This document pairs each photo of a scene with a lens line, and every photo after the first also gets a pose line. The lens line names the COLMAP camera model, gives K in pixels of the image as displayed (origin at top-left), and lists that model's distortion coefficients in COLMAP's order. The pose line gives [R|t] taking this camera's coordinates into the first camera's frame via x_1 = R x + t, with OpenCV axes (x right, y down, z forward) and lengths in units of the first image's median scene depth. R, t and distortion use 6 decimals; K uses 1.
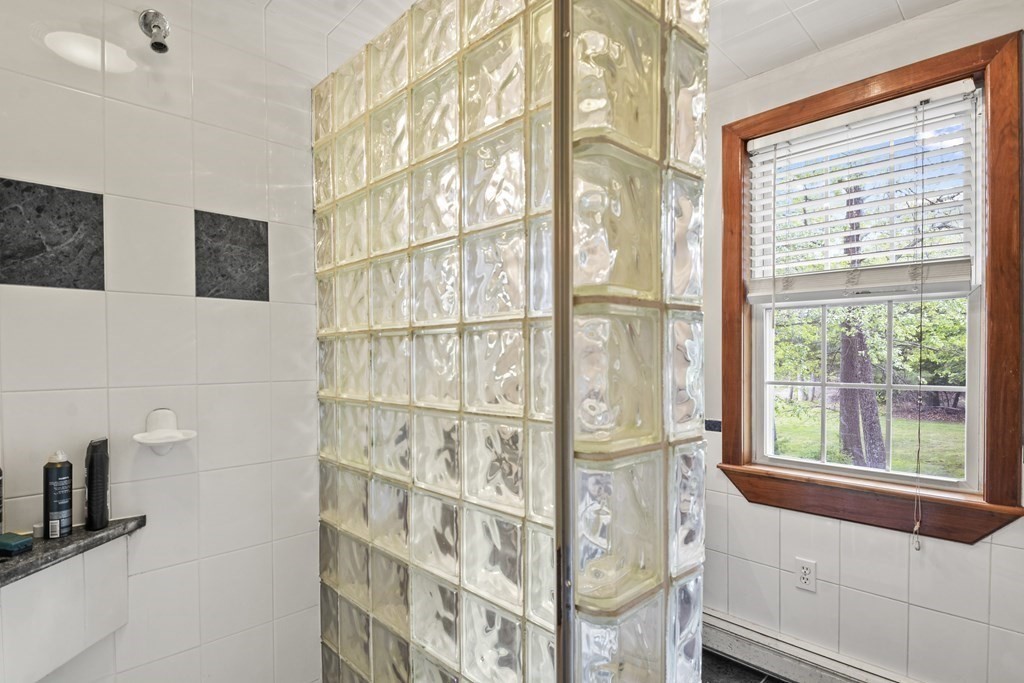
lens RADIAL K [[525.5, 0, 504.9], [0, 525.5, 351.0], [0, 0, 1]] dist [-0.016675, -0.003845]
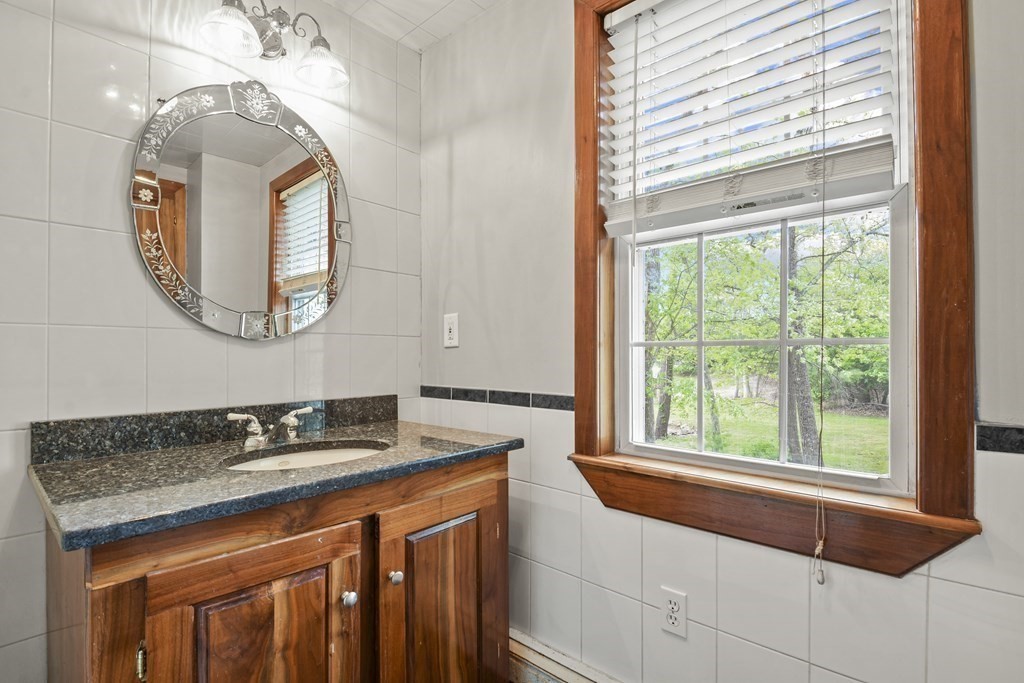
lens RADIAL K [[489.3, 0, 517.8], [0, 489.3, 341.3], [0, 0, 1]] dist [-0.013754, -0.004635]
pose [[0.997567, 0.011425, 0.068768, 0.361024], [-0.009755, 0.999650, -0.024583, 0.093710], [-0.069025, 0.023852, 0.997330, 0.398165]]
